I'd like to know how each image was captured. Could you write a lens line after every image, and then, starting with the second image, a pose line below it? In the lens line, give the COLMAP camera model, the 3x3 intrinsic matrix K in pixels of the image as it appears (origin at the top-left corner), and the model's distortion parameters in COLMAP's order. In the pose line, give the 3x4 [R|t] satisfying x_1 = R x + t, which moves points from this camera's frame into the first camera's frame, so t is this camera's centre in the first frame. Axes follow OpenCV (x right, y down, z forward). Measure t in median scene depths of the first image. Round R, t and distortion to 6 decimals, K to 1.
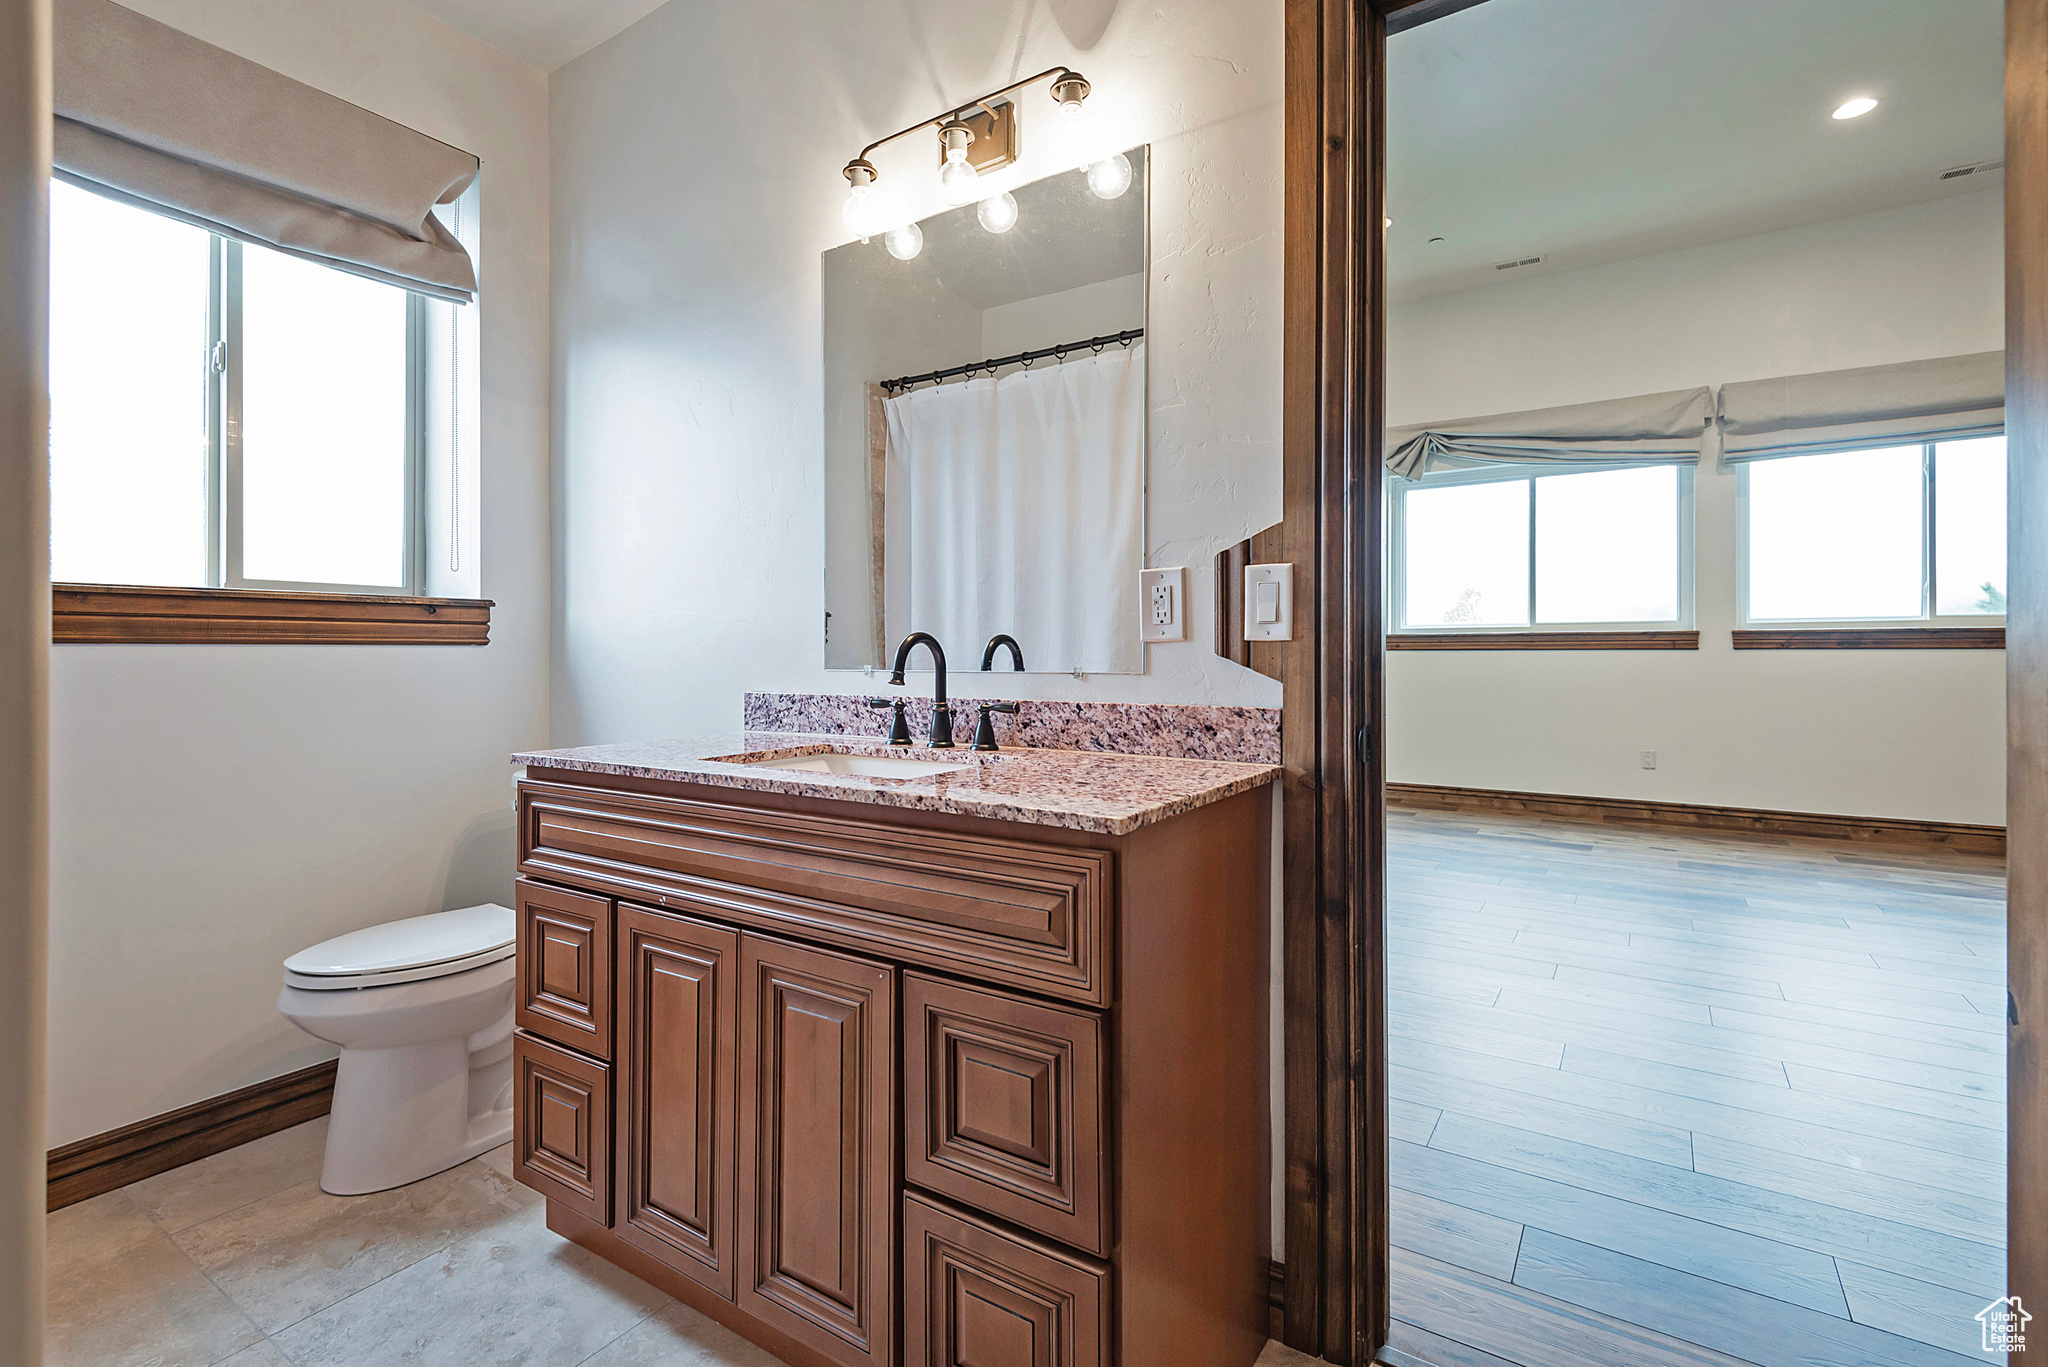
lens RADIAL K [[928.5, 0, 1032.2], [0, 928.5, 702.4], [0, 0, 1]] dist [0.036254, -0.020846]
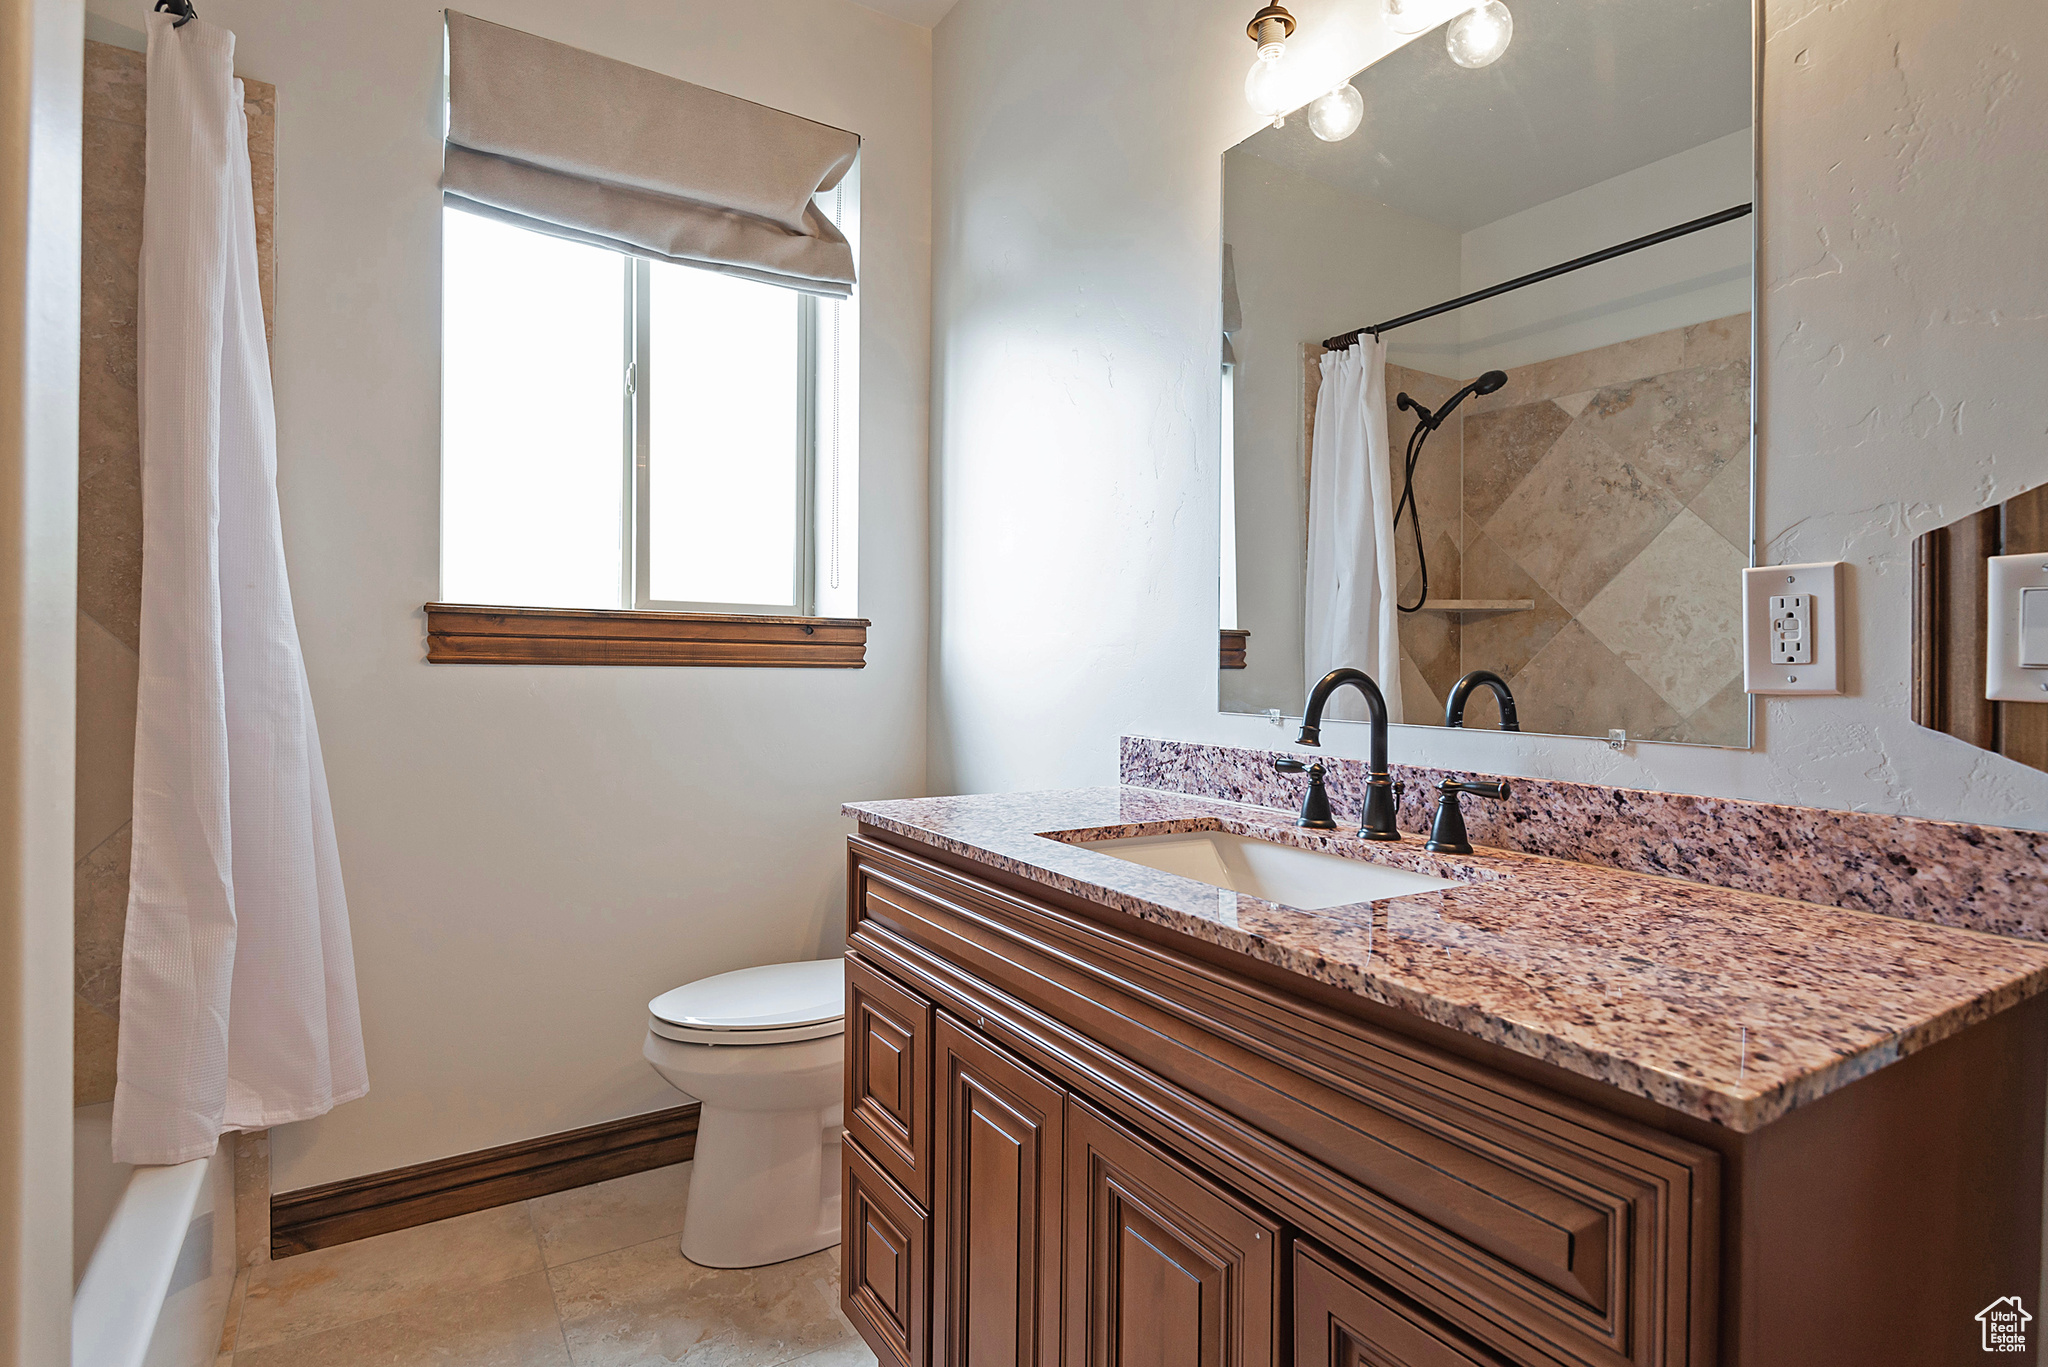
lens RADIAL K [[1052.8, 0, 1027.0], [0, 1052.8, 640.6], [0, 0, 1]] dist [0.032388, -0.035148]
pose [[0.903947, 0.007135, -0.427585, -0.003106], [-0.041572, 0.996591, -0.071255, -0.030096], [0.425619, 0.082186, 0.901162, 0.205104]]
